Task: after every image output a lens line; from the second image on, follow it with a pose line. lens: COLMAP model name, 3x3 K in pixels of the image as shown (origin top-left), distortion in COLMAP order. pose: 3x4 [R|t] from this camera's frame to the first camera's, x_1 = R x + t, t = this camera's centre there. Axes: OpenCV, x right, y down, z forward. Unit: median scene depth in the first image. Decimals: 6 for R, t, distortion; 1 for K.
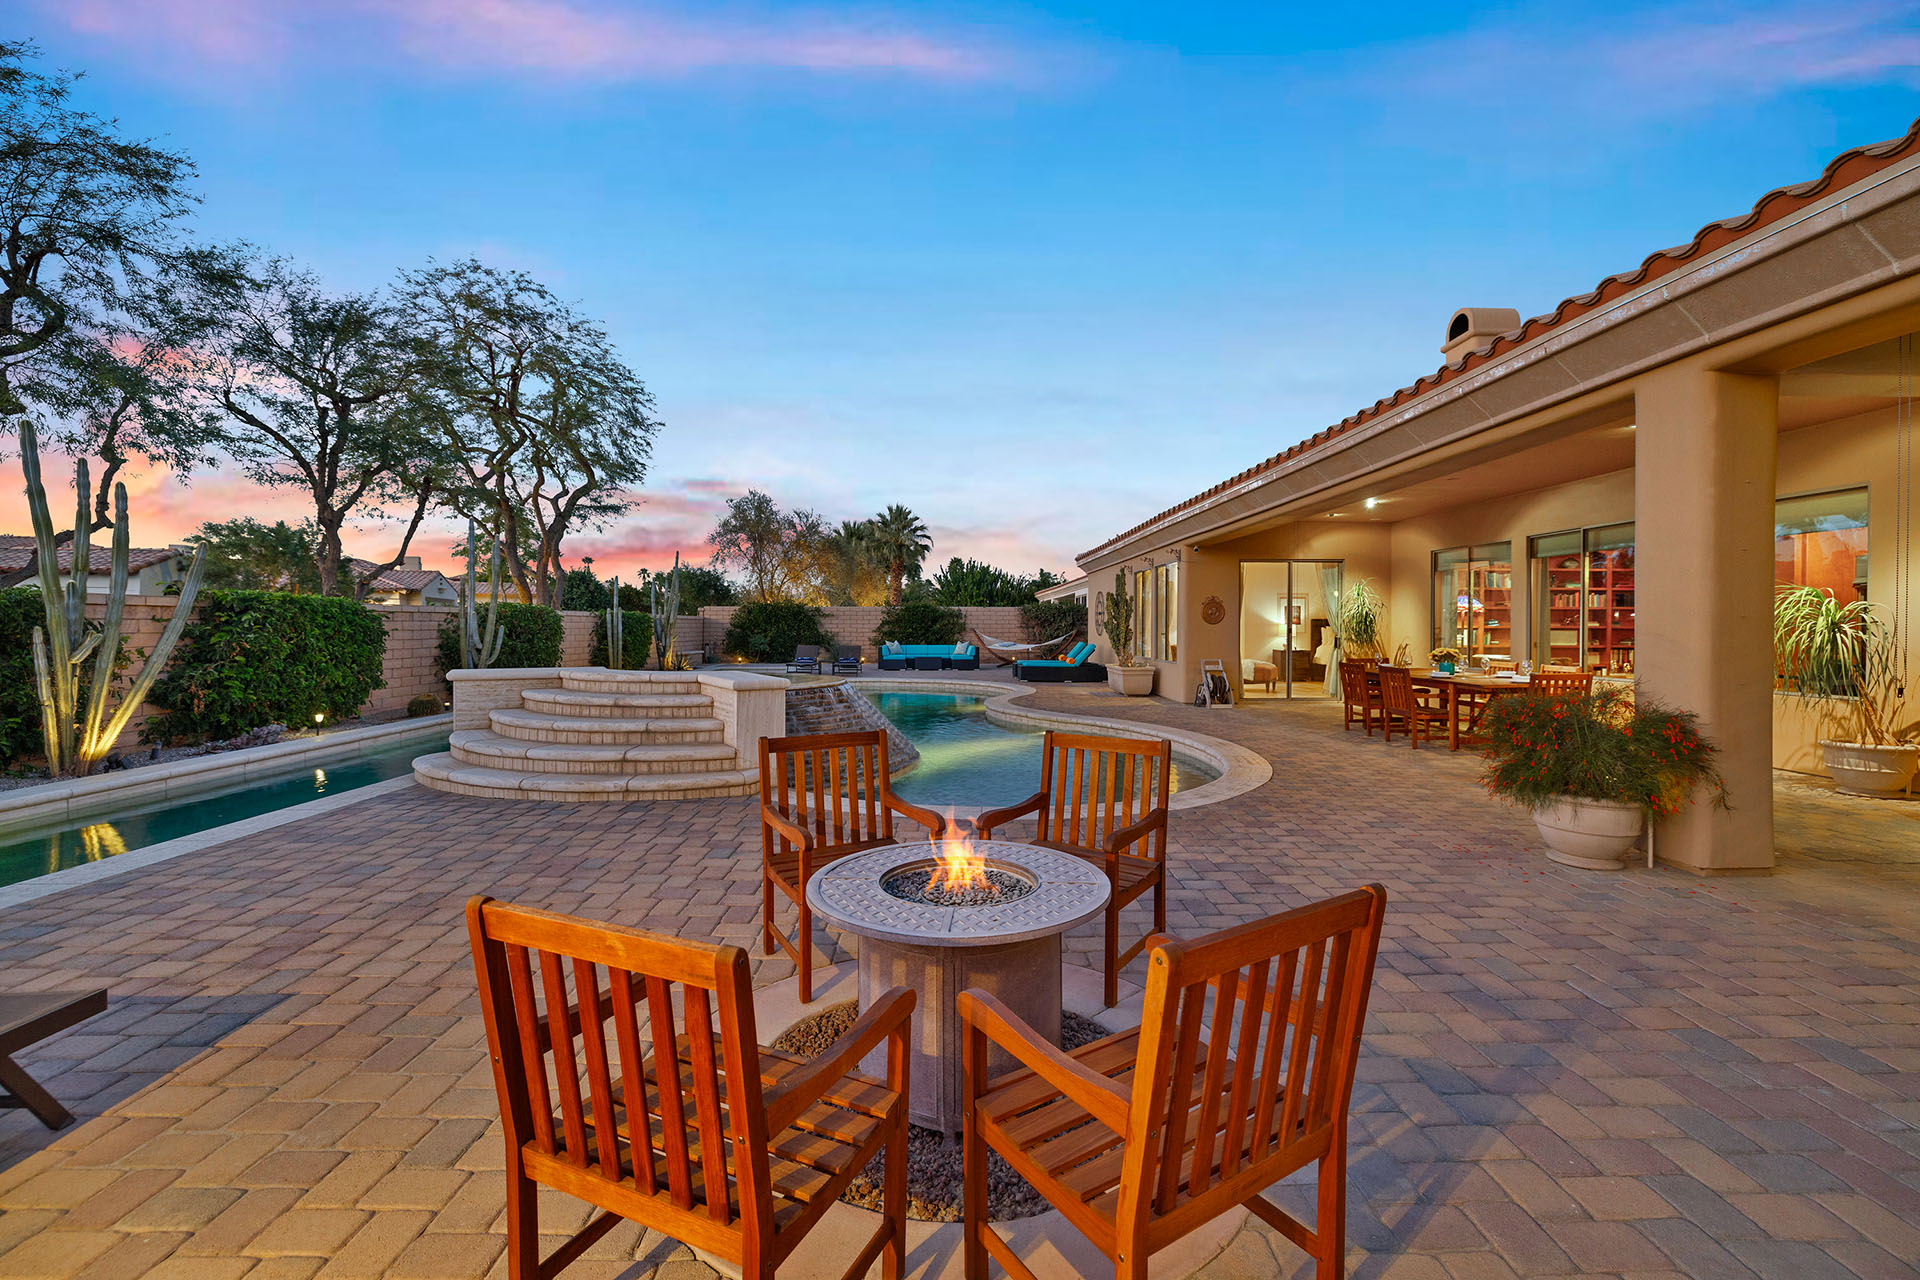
lens RADIAL K [[799.9, 0, 961.5], [0, 799.9, 637.6], [0, 0, 1]] dist [-0.003209, 0.000460]
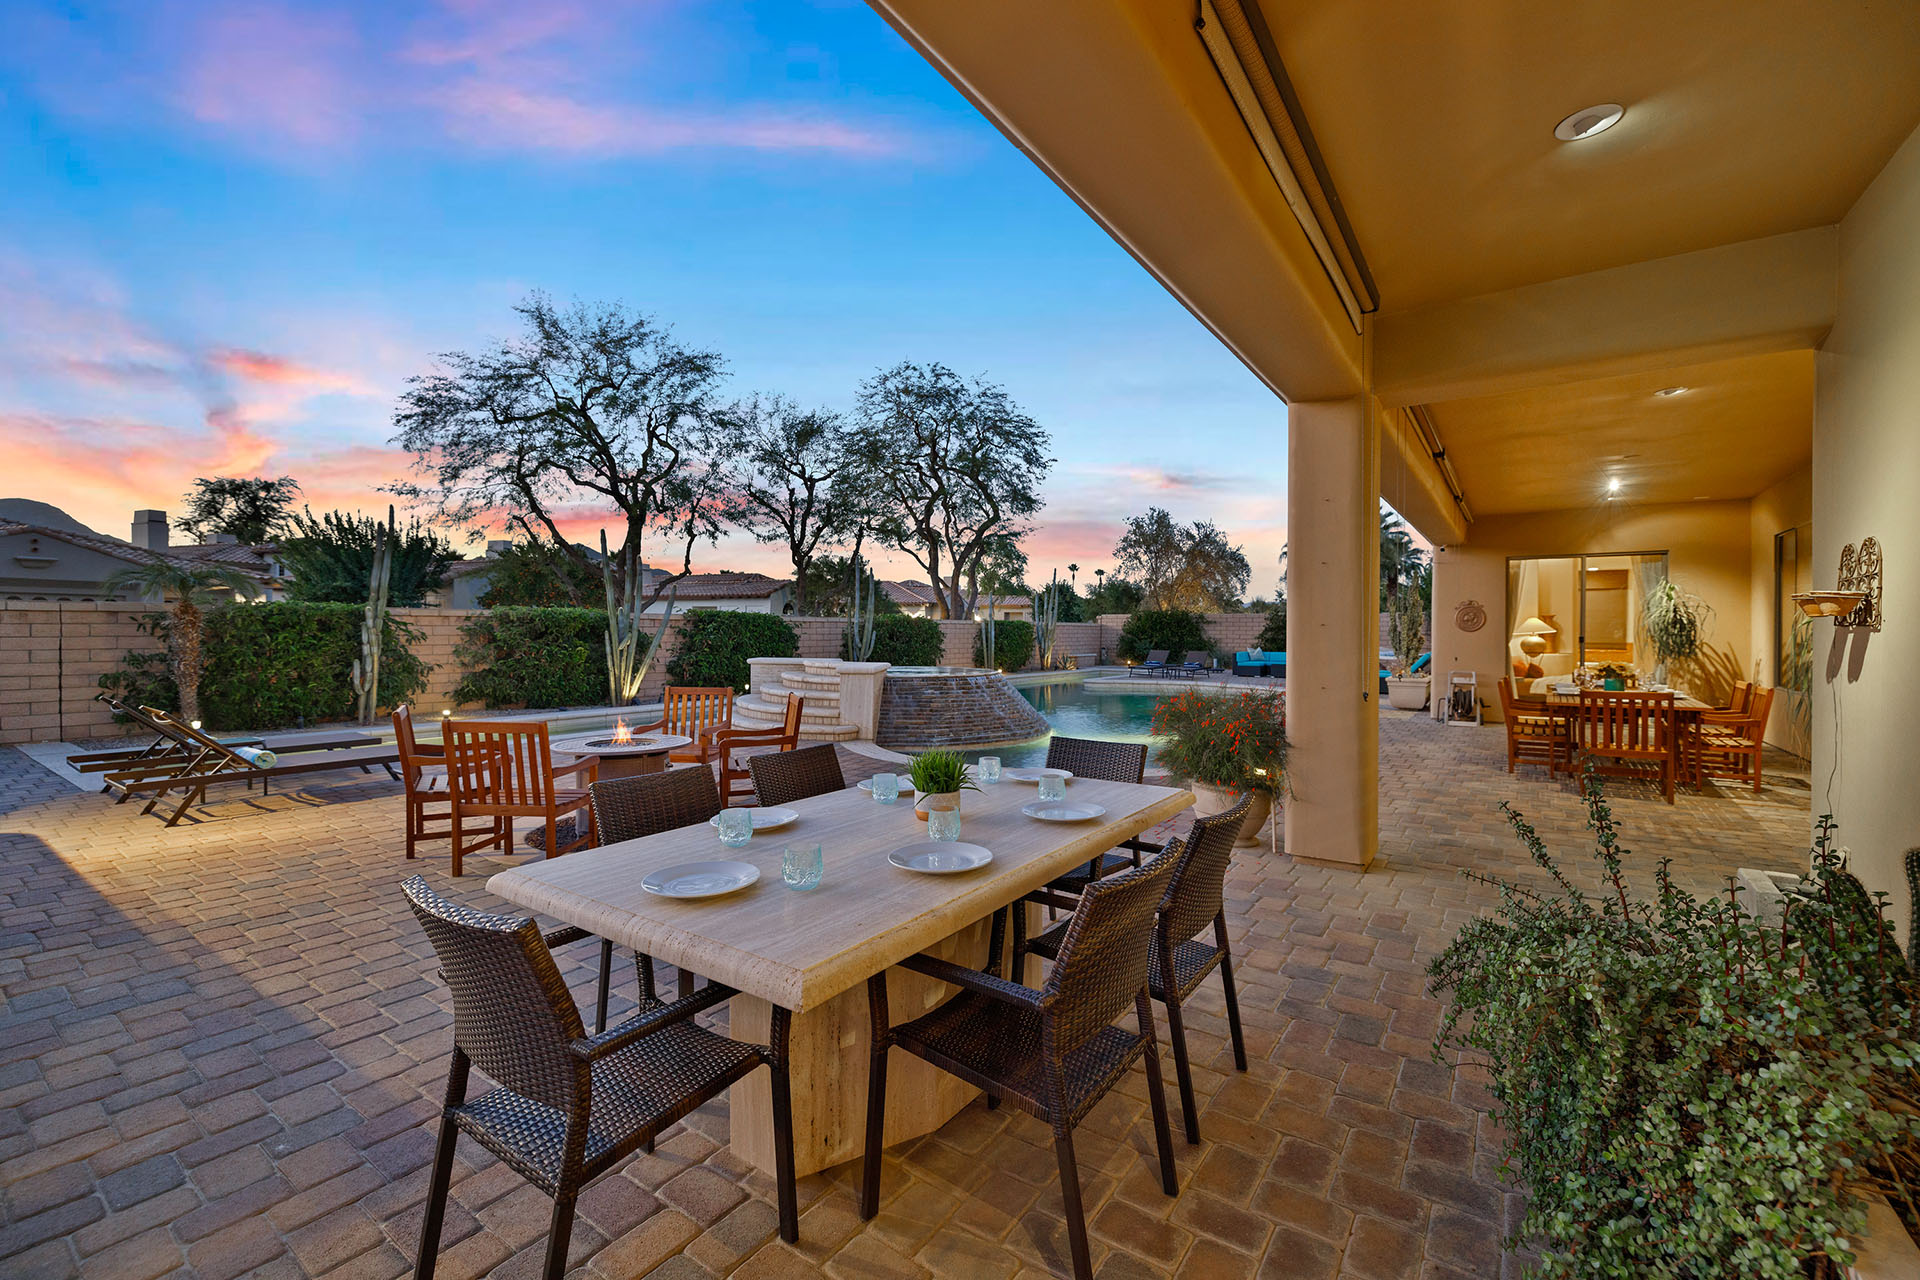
lens RADIAL K [[799.9, 0, 960.8], [0, 799.9, 636.0], [0, 0, 1]] dist [-0.003209, 0.000460]
pose [[0.807196, 0.006610, -0.590246, 0.340152], [-0.012230, 0.999910, -0.005527, -0.000215], [0.590156, 0.011680, 0.807204, -0.045261]]
